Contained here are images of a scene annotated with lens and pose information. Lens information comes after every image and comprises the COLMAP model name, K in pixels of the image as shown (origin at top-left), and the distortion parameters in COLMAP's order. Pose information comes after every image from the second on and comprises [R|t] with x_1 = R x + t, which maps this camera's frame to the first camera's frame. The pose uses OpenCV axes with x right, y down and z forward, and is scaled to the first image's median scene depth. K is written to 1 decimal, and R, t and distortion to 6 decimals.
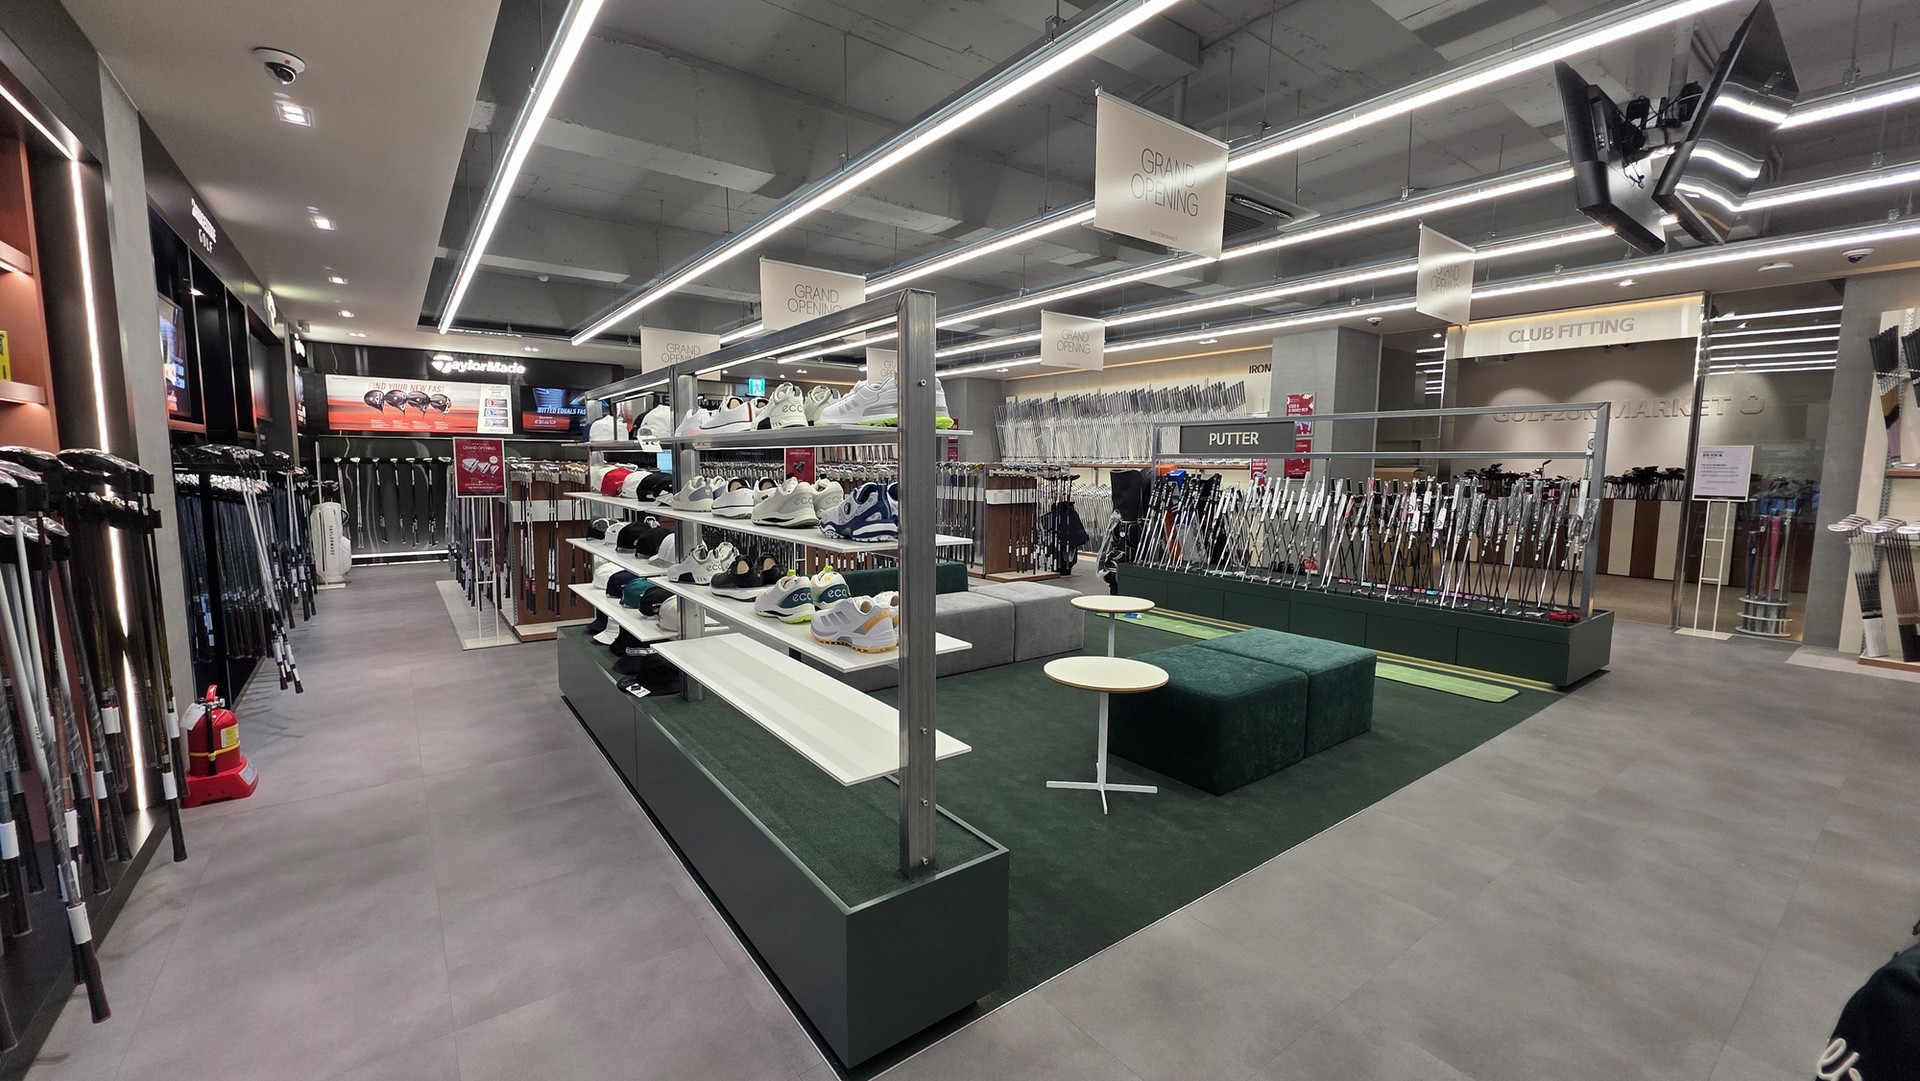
lens RADIAL K [[766.8, 0, 969.7], [0, 766.8, 544.9], [0, 0, 1]] dist [-0.000835, 0.000067]
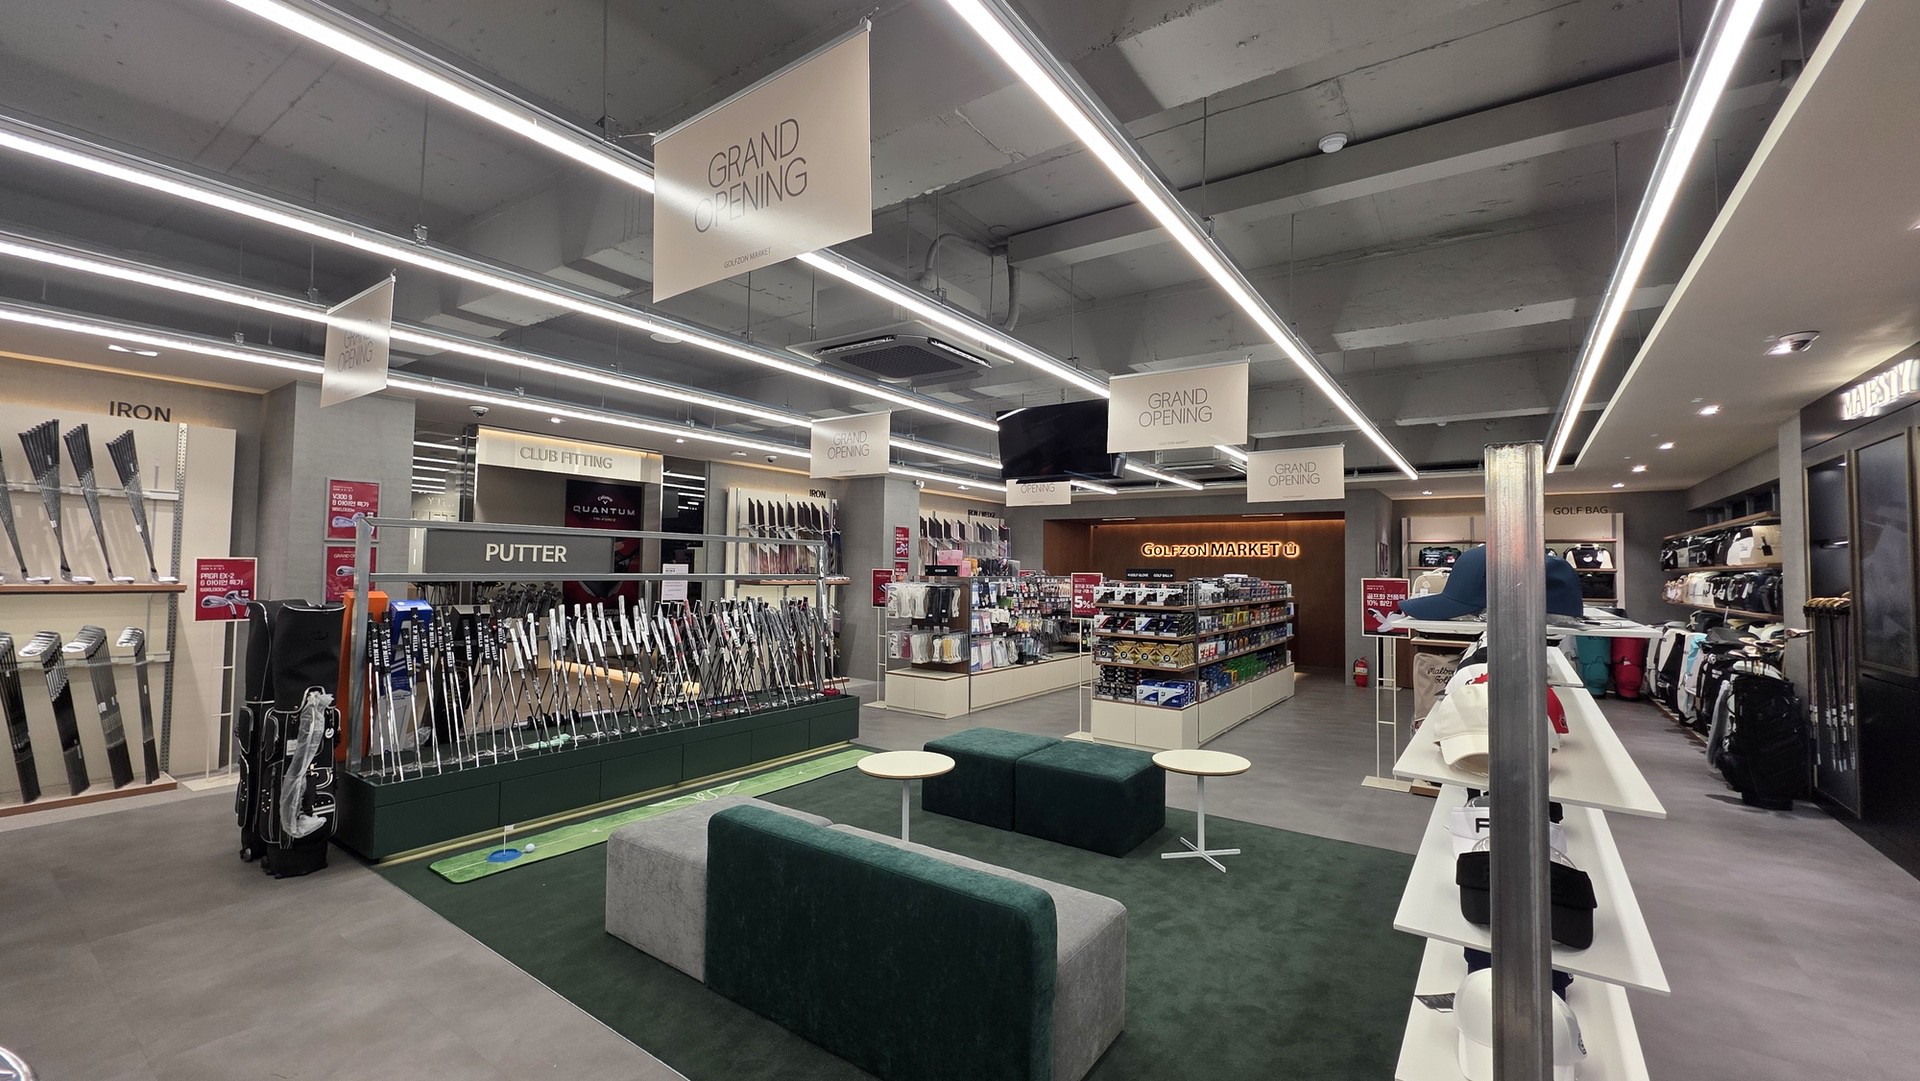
lens RADIAL K [[766.8, 0, 970.6], [0, 766.8, 541.2], [0, 0, 1]] dist [-0.000835, 0.000067]
pose [[-0.301405, 0.025350, 0.953159, -0.483602], [0.087178, 0.996192, 0.001072, -0.121785], [-0.949503, 0.083418, -0.302467, 0.875907]]
